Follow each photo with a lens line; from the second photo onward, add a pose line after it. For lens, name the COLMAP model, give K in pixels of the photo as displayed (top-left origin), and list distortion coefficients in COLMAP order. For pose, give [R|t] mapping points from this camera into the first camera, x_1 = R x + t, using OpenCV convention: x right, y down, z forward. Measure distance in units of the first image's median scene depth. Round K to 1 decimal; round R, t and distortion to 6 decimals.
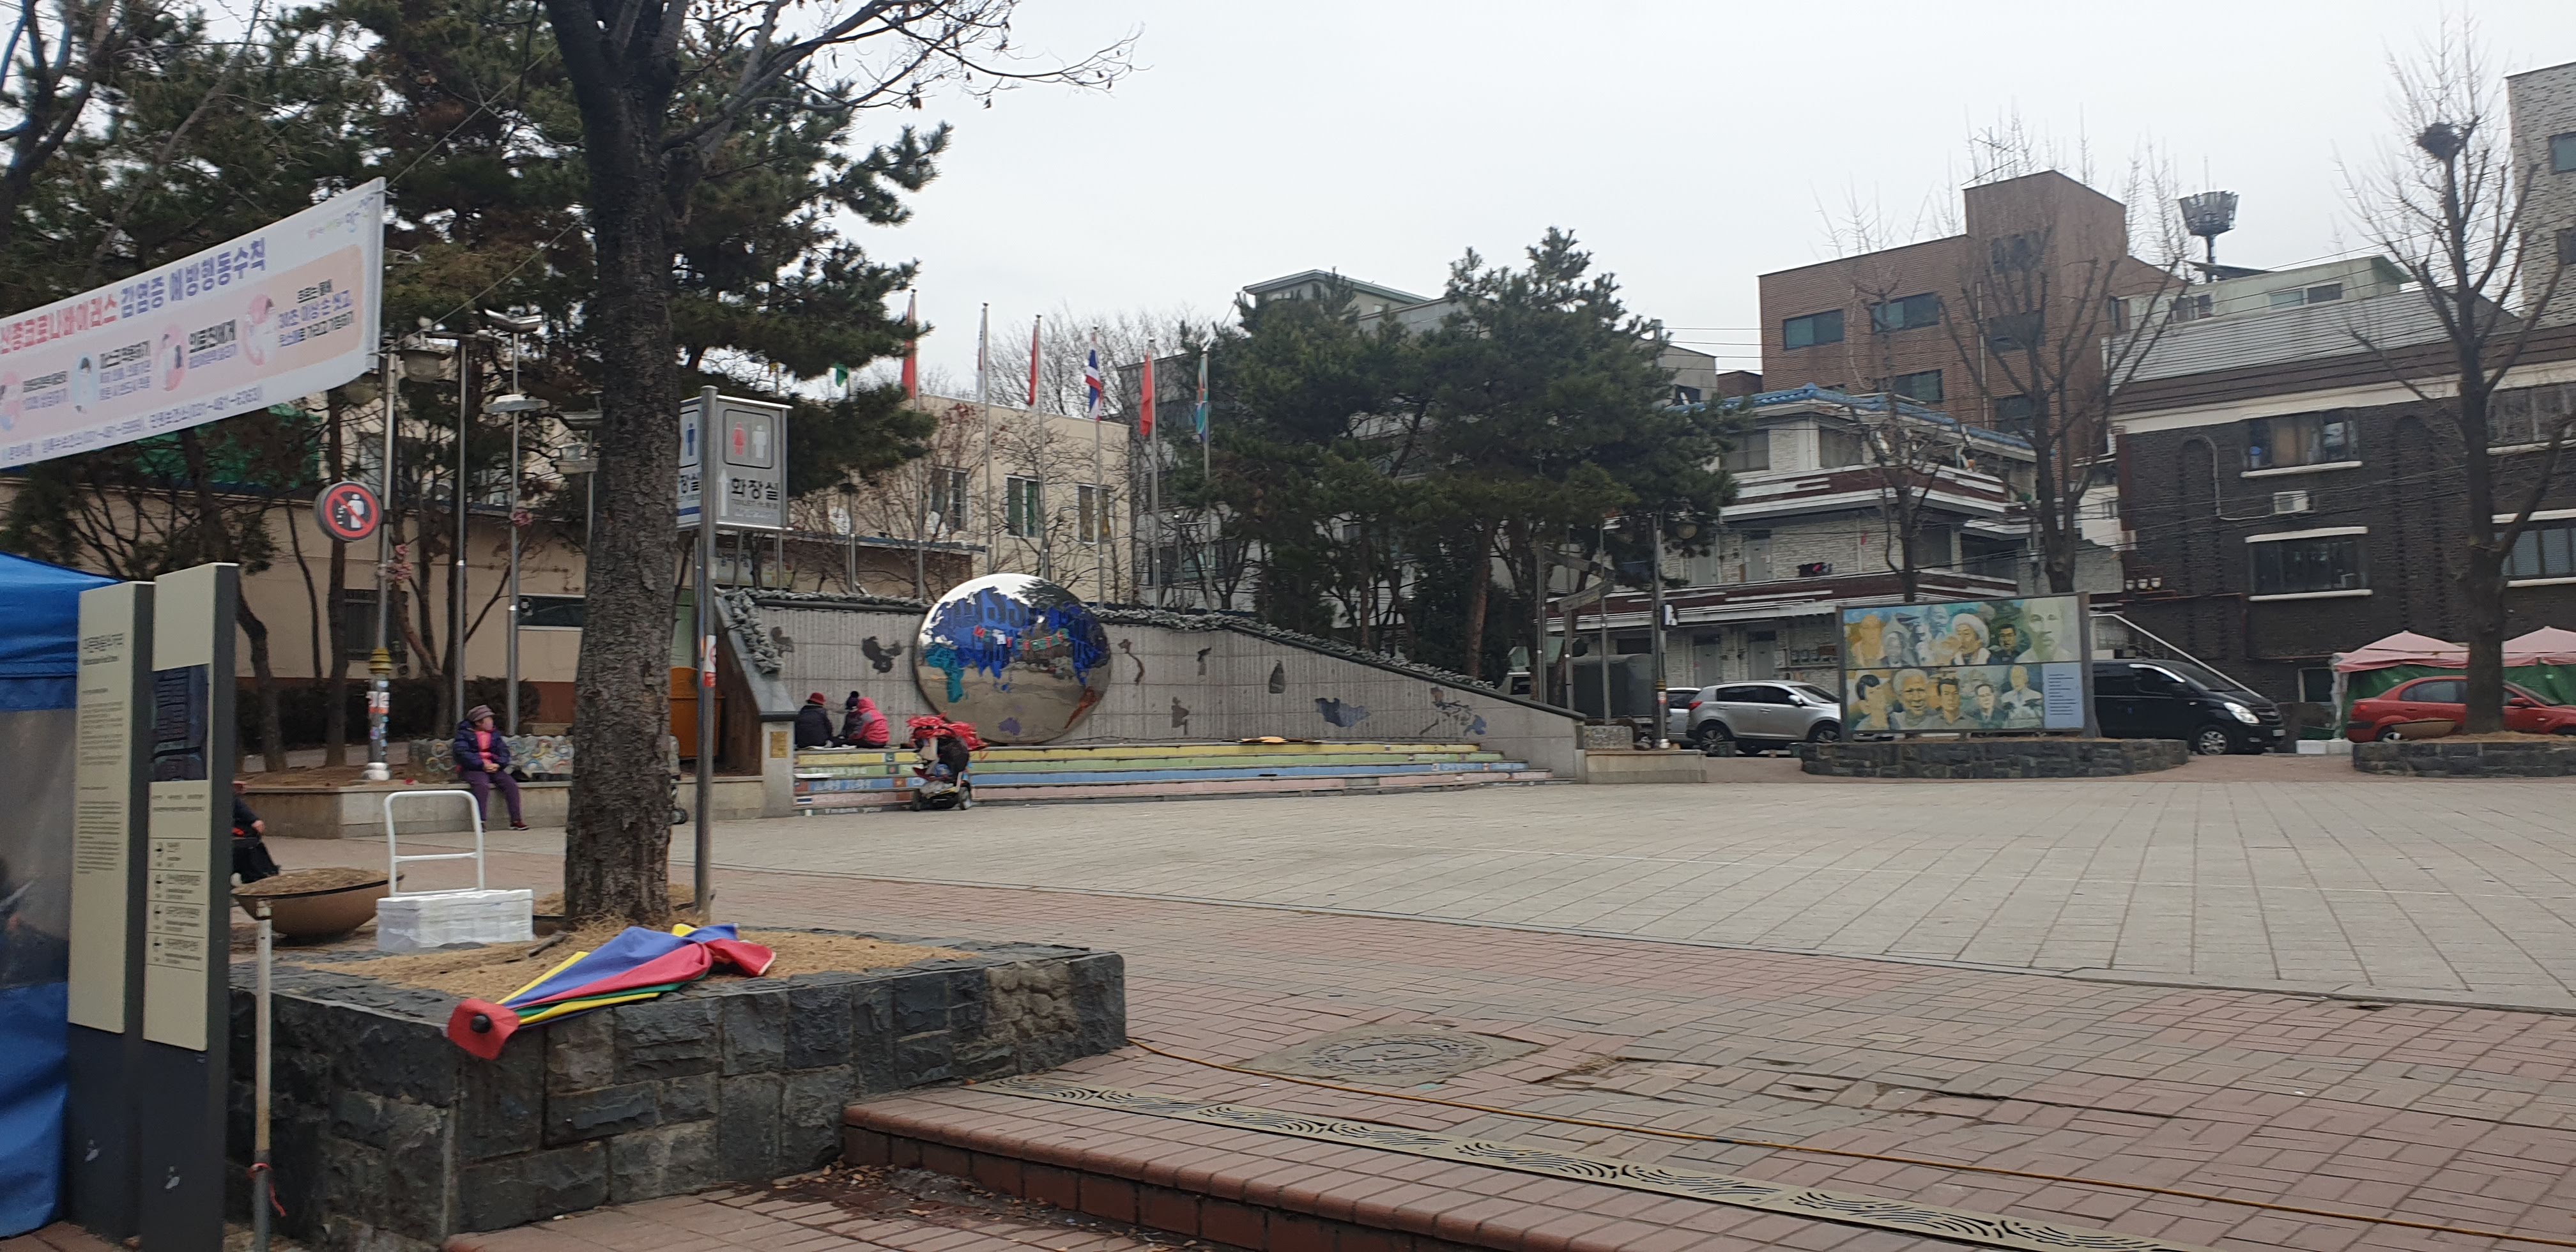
lens RADIAL K [[1985.6, 0, 1304.0], [0, 1985.6, 623.0], [0, 0, 1]] dist [0.005895, 0.000473]
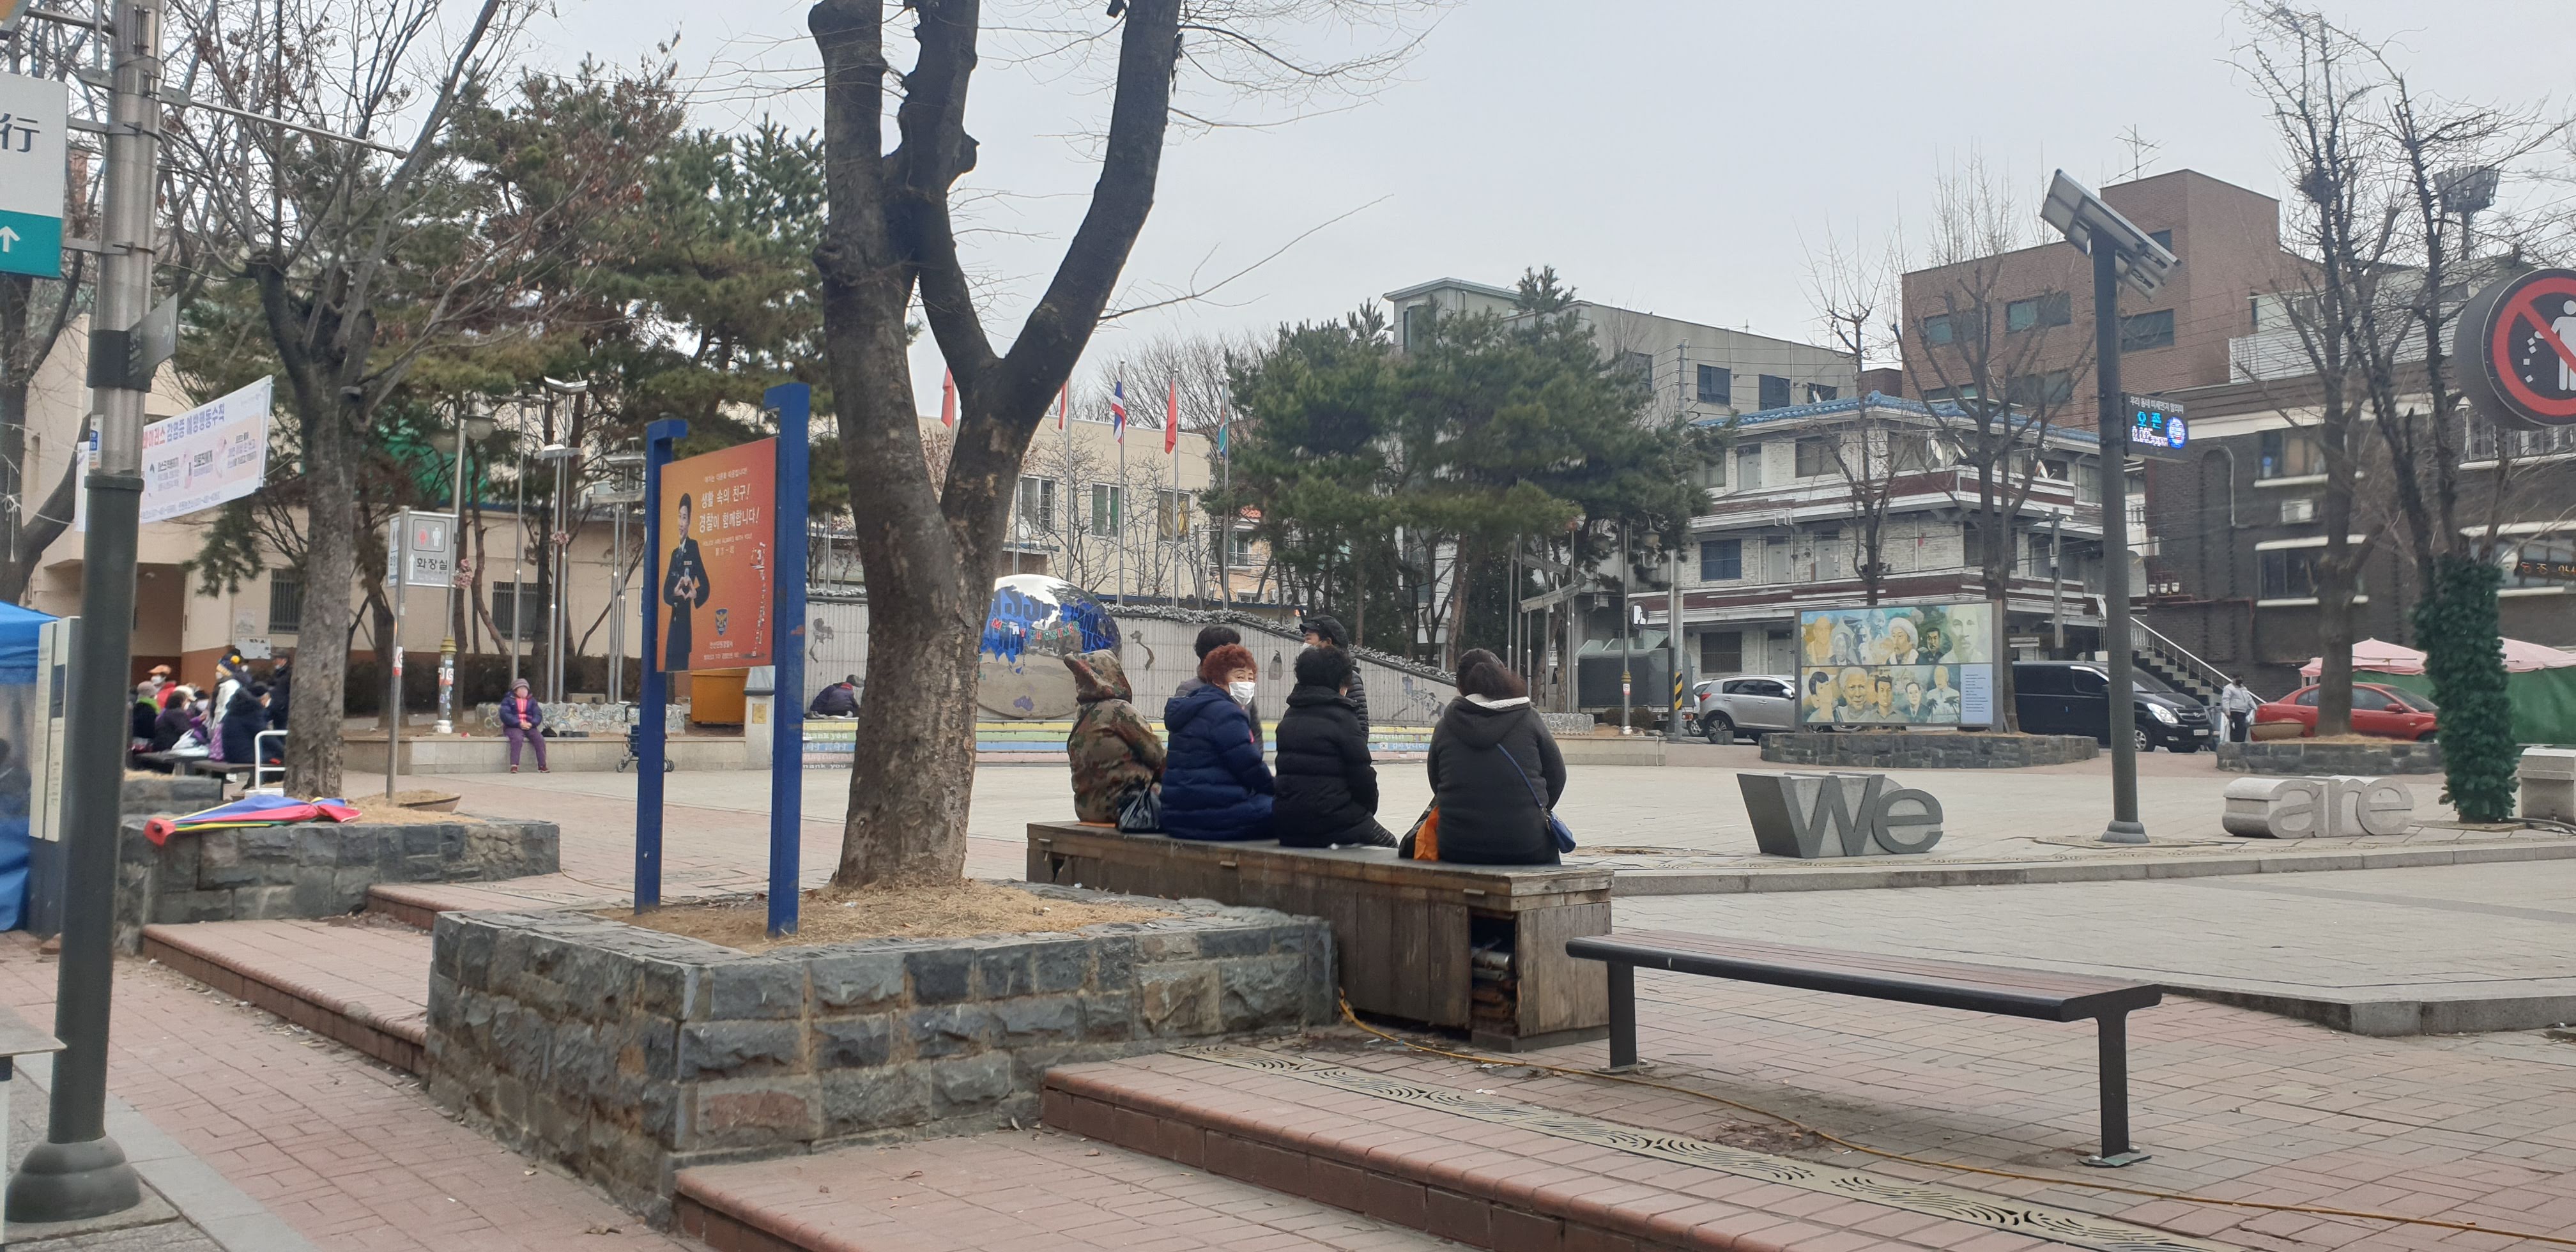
lens RADIAL K [[1985.6, 0, 1271.0], [0, 1985.6, 627.1], [0, 0, 1]] dist [0.005895, 0.000473]
pose [[0.989194, 0.013693, -0.145973, 0.159806], [-0.012030, 0.999852, 0.012274, -0.009322], [0.146120, -0.010385, 0.989212, -0.142810]]
